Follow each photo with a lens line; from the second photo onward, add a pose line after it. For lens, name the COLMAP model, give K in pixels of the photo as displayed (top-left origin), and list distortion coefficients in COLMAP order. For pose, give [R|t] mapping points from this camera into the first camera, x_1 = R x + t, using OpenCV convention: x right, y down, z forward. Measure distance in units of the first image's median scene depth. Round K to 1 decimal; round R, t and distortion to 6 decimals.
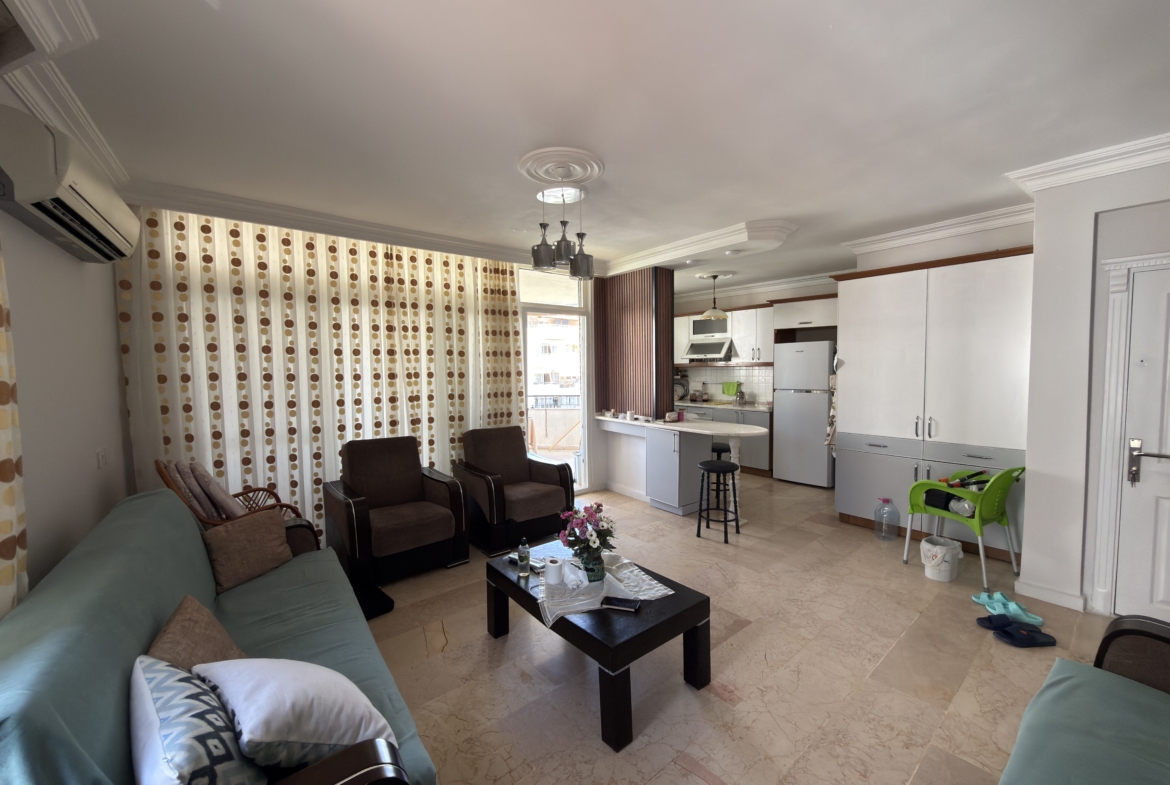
lens RADIAL K [[464.6, 0, 585.8], [0, 464.6, 391.8], [0, 0, 1]] dist [-0.000515, -0.000269]
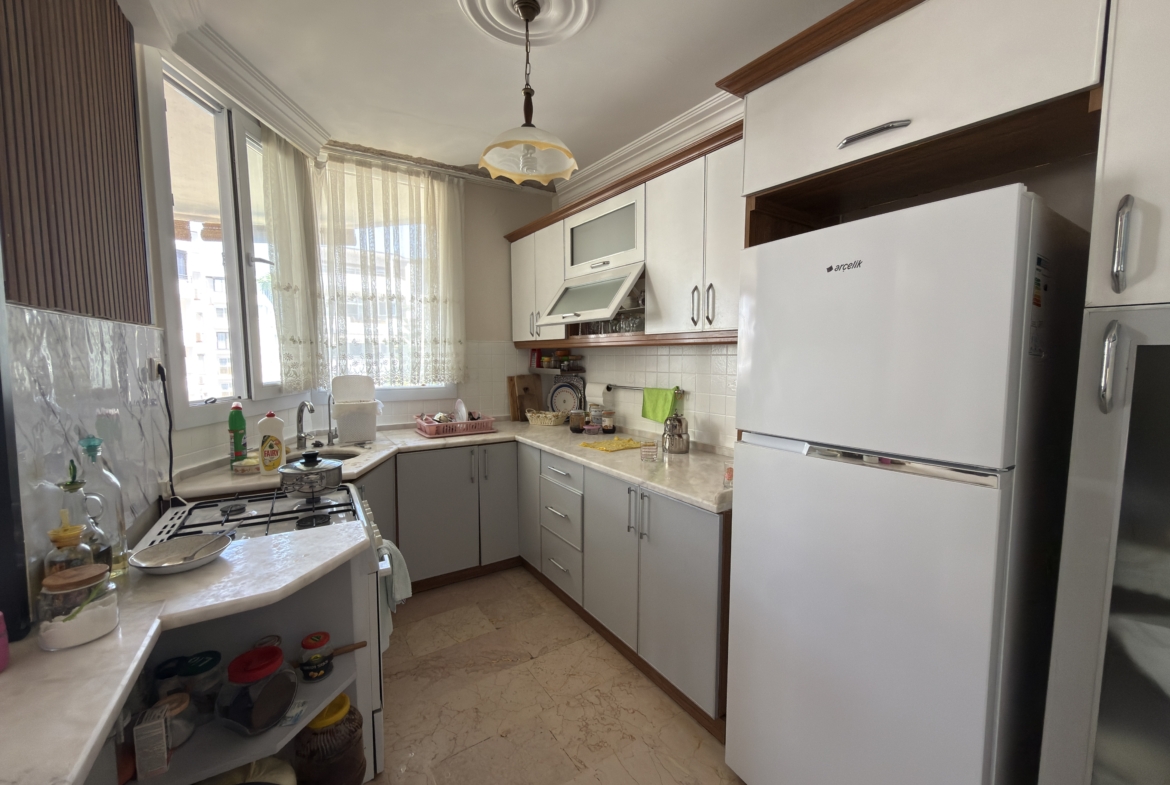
lens RADIAL K [[464.6, 0, 585.8], [0, 464.6, 391.8], [0, 0, 1]] dist [-0.000515, -0.000269]
pose [[0.994451, 0.020244, -0.103233, 0.308063], [-0.017717, 0.999522, 0.025332, -0.027619], [0.103696, -0.023362, 0.994335, 0.651158]]
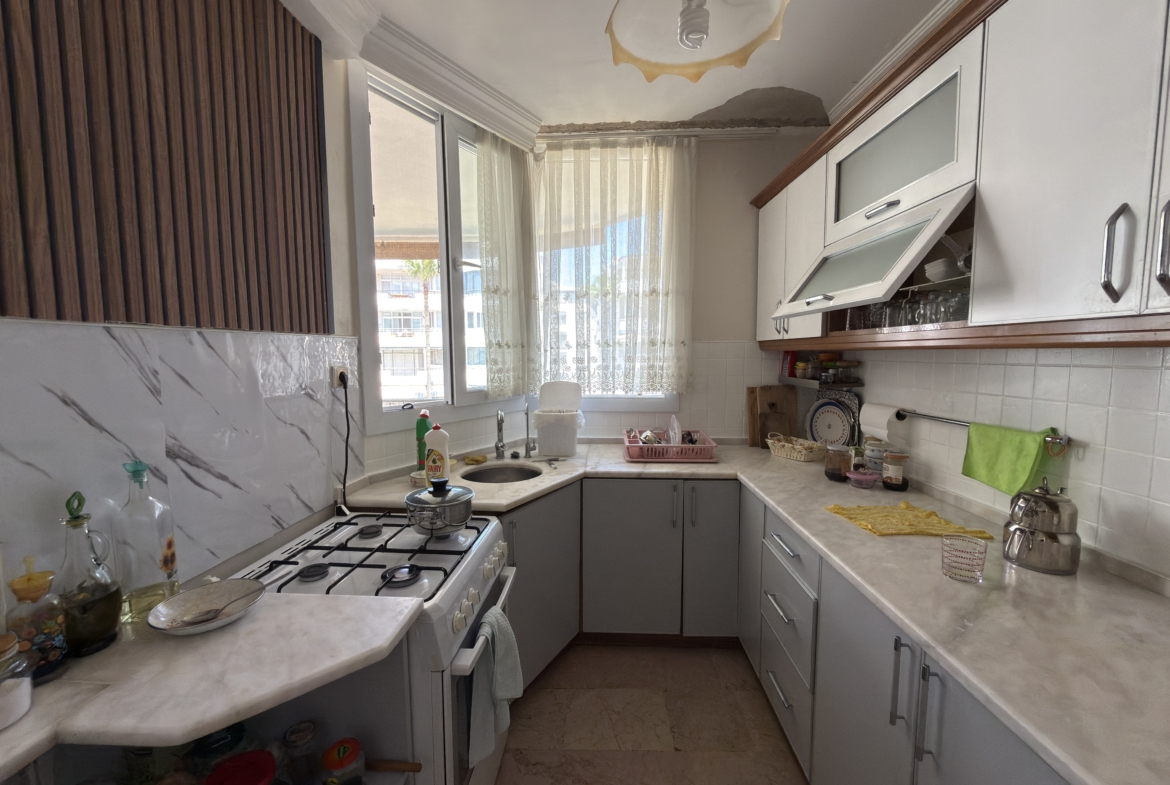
lens RADIAL K [[464.6, 0, 585.8], [0, 464.6, 391.8], [0, 0, 1]] dist [-0.000515, -0.000269]
pose [[0.753518, 0.065662, -0.654140, 0.322944], [-0.043534, 0.997799, 0.050010, -0.040189], [0.655984, -0.009206, 0.754719, 0.773320]]
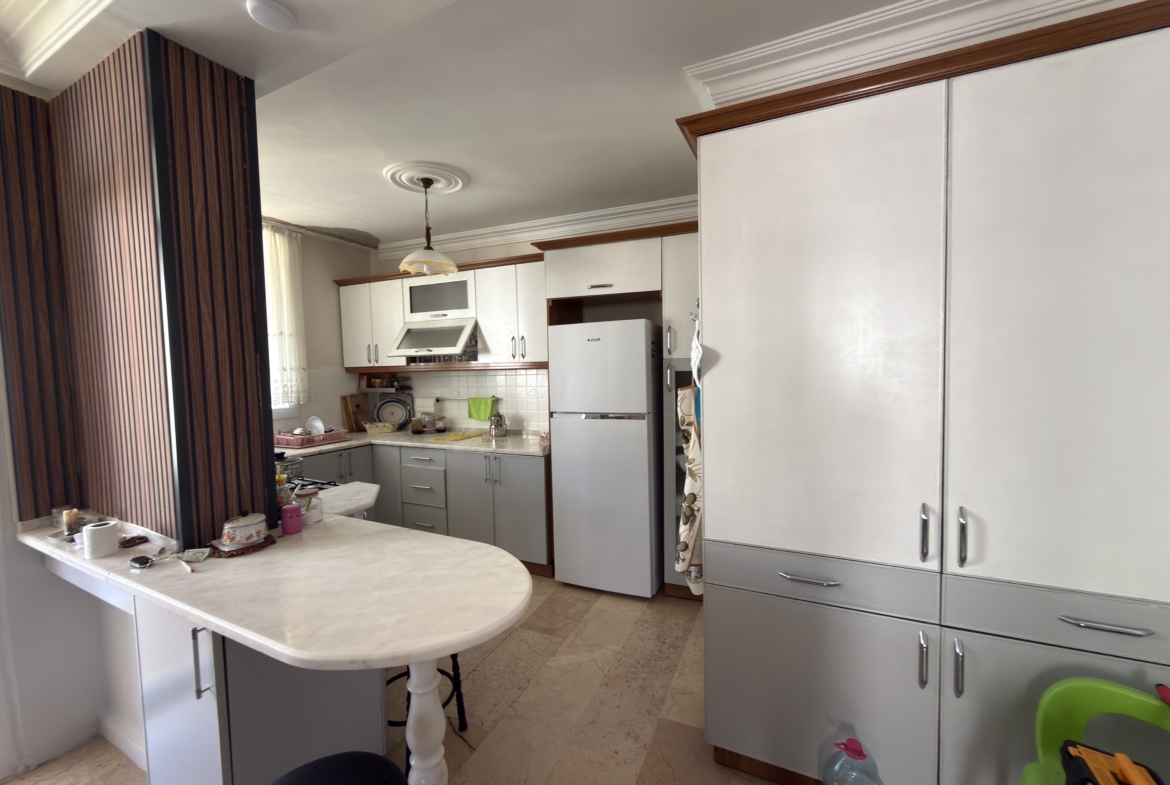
lens RADIAL K [[467.0, 0, 588.9], [0, 467.0, 394.2], [0, 0, 1]] dist [-0.002360, -0.000090]
pose [[0.896101, -0.034098, 0.442539, 0.185211], [0.035830, 0.999348, 0.004450, -0.023590], [-0.442402, 0.011868, 0.896738, 0.445562]]
